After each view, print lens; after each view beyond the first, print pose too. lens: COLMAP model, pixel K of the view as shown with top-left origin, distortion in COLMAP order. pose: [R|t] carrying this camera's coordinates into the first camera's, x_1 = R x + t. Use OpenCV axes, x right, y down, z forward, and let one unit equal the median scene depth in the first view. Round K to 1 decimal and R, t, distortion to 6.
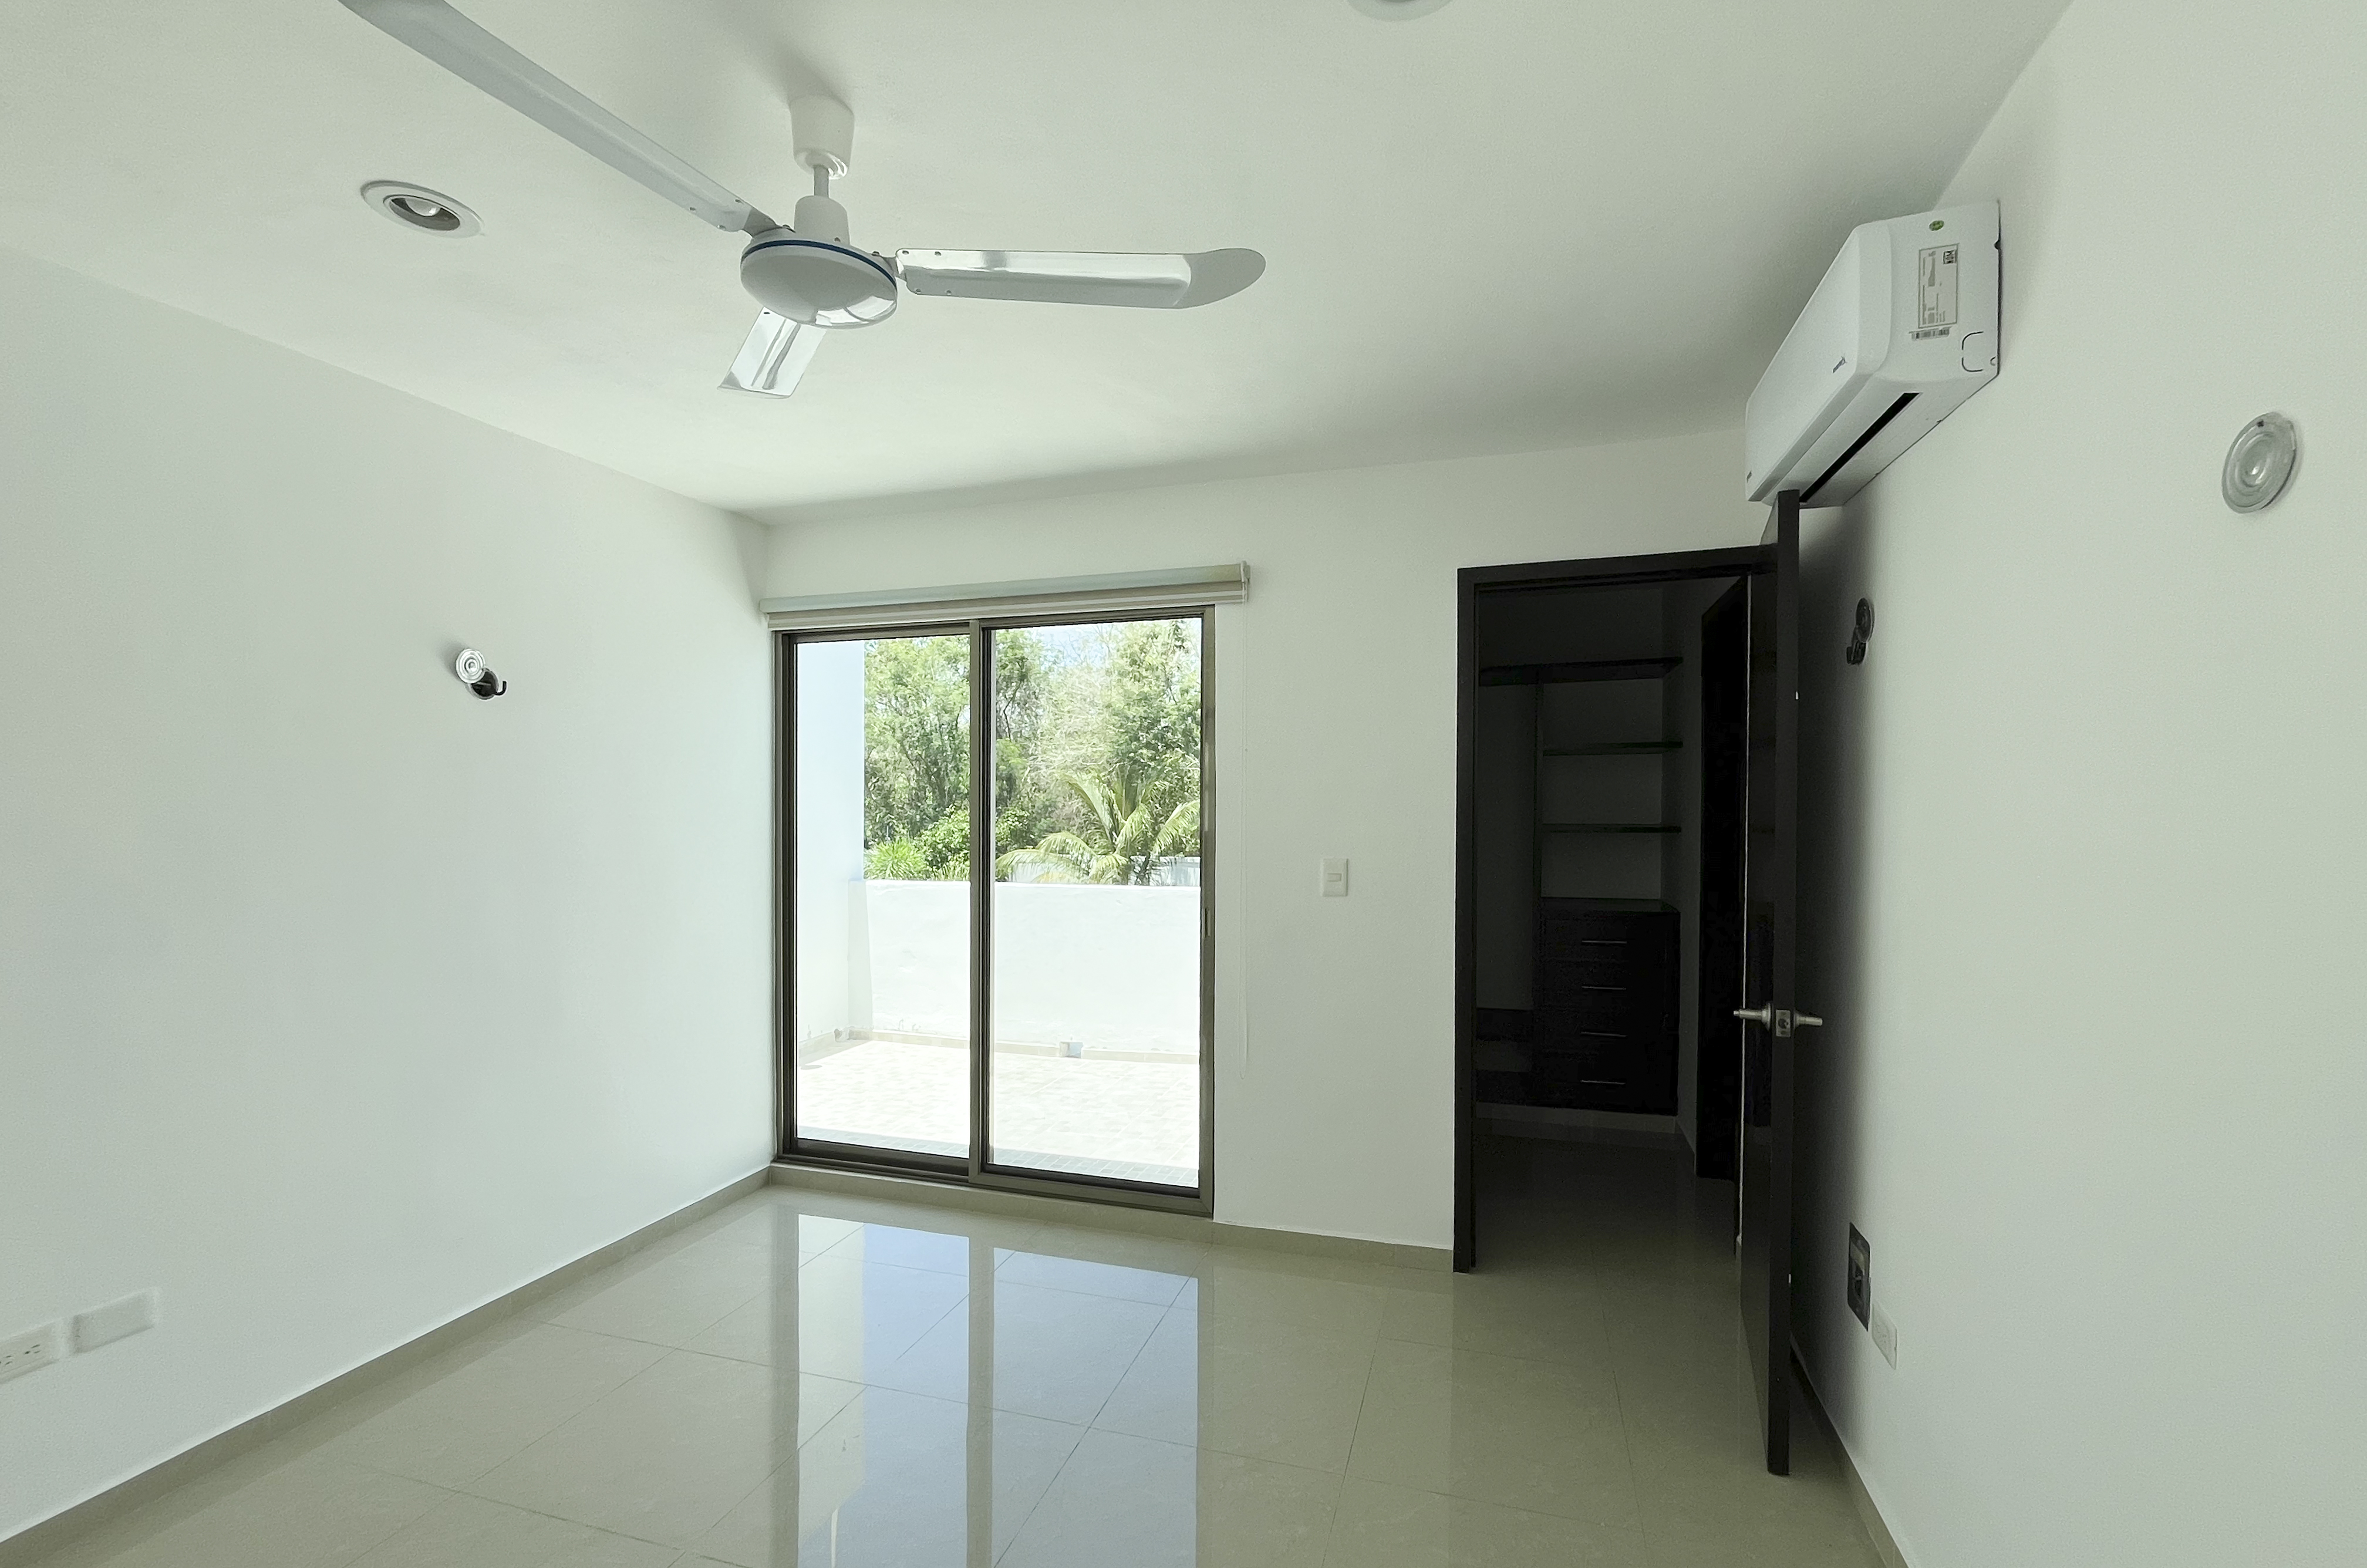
lens RADIAL K [[1017.8, 0, 1218.1], [0, 1017.8, 830.6], [0, 0, 1]] dist [0.000886, 0.000043]
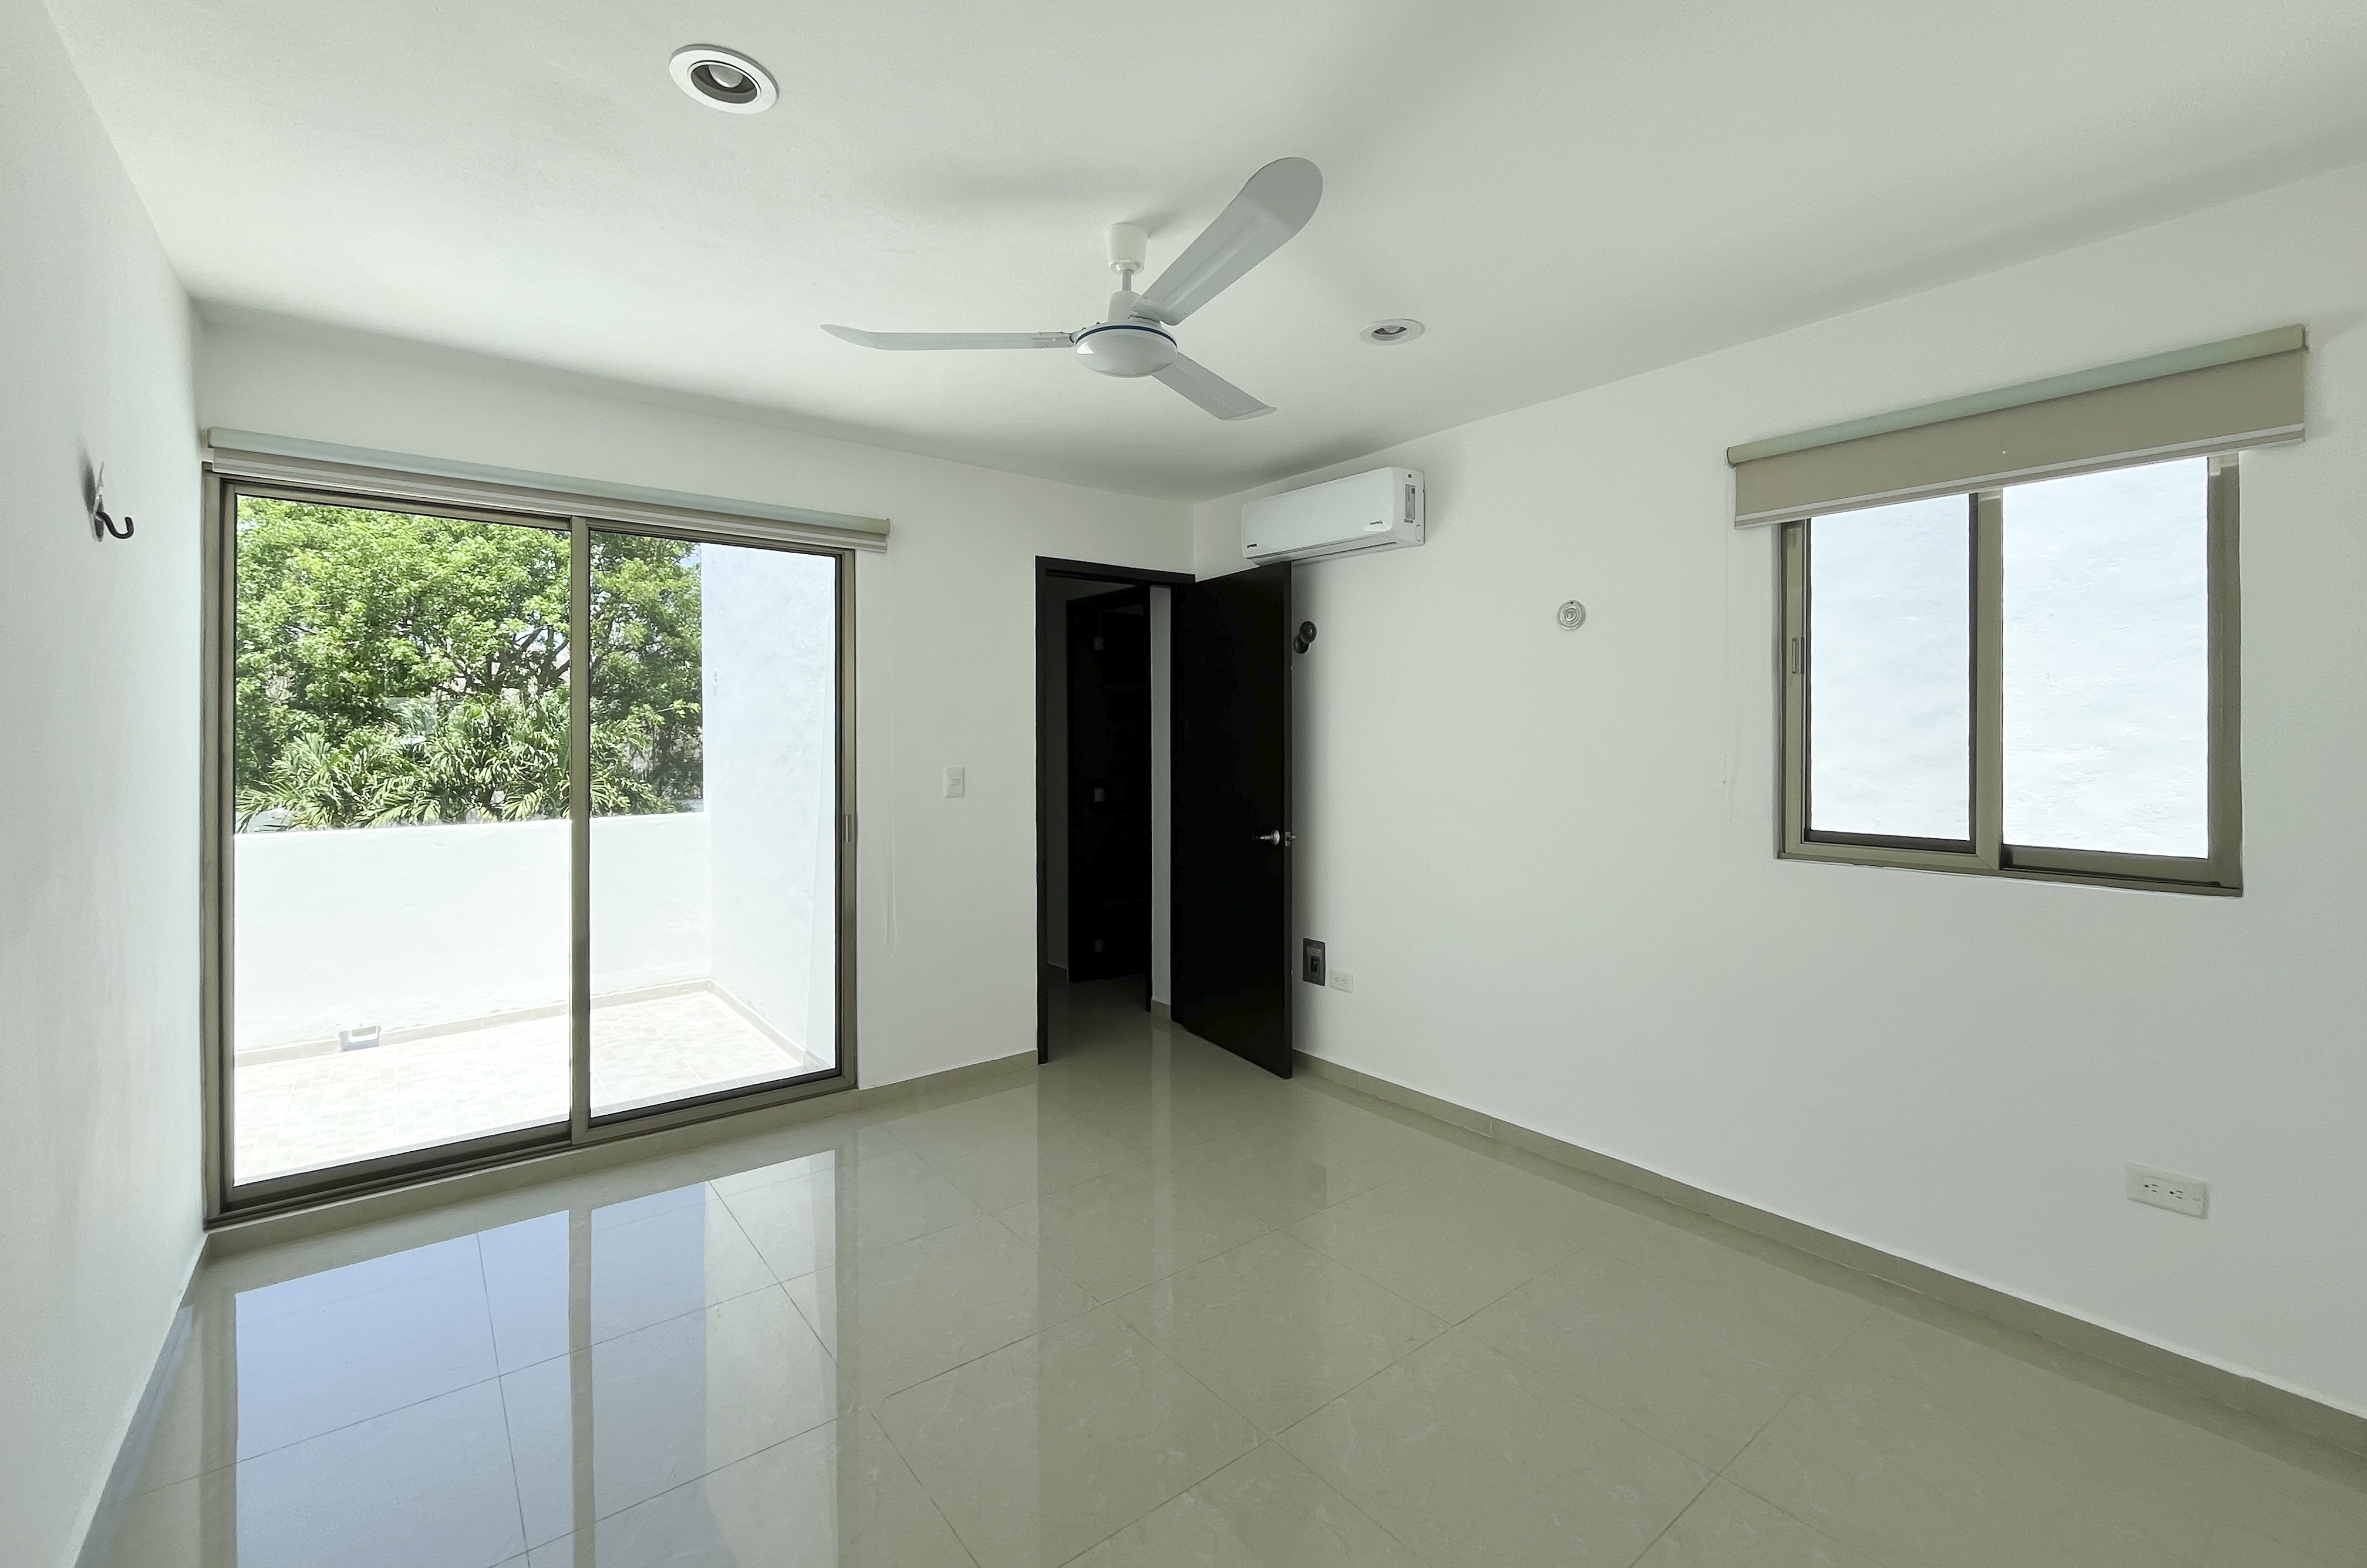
lens RADIAL K [[999.6, 0, 1166.8], [0, 999.6, 756.7], [0, 0, 1]] dist [-0.001809, -0.000337]
pose [[0.573911, -0.015058, 0.818779, -0.598105], [0.023625, 0.999719, 0.001826, 0.014454], [-0.818577, 0.018295, 0.574105, 0.058458]]
